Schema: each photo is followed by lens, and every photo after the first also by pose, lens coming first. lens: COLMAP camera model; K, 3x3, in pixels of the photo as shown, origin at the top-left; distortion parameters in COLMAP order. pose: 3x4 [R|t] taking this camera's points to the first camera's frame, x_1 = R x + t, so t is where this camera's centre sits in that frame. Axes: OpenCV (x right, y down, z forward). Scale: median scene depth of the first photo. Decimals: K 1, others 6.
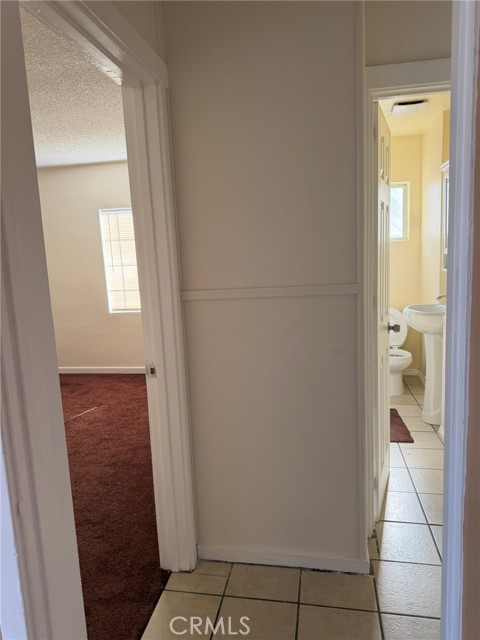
lens RADIAL K [[454.8, 0, 234.4], [0, 454.8, 311.4], [0, 0, 1]] dist [0.044853, -0.052644]
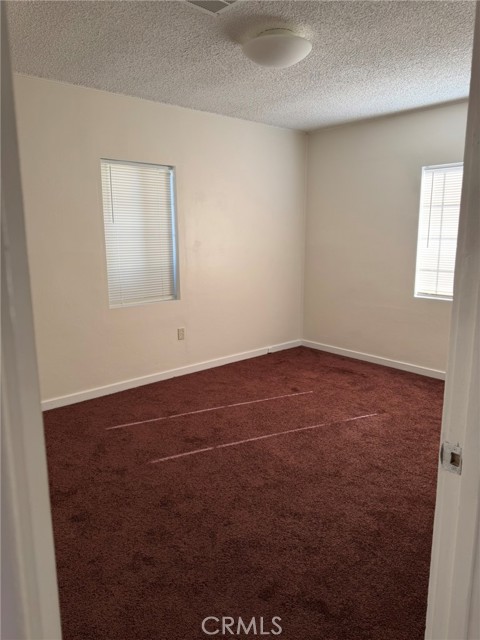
lens RADIAL K [[454.8, 0, 244.0], [0, 454.8, 315.8], [0, 0, 1]] dist [0.044853, -0.052644]
pose [[0.795116, 0.160012, -0.584967, -0.044541], [-0.117168, 0.986923, 0.110701, -0.023119], [0.595031, -0.019481, 0.803467, 0.219228]]
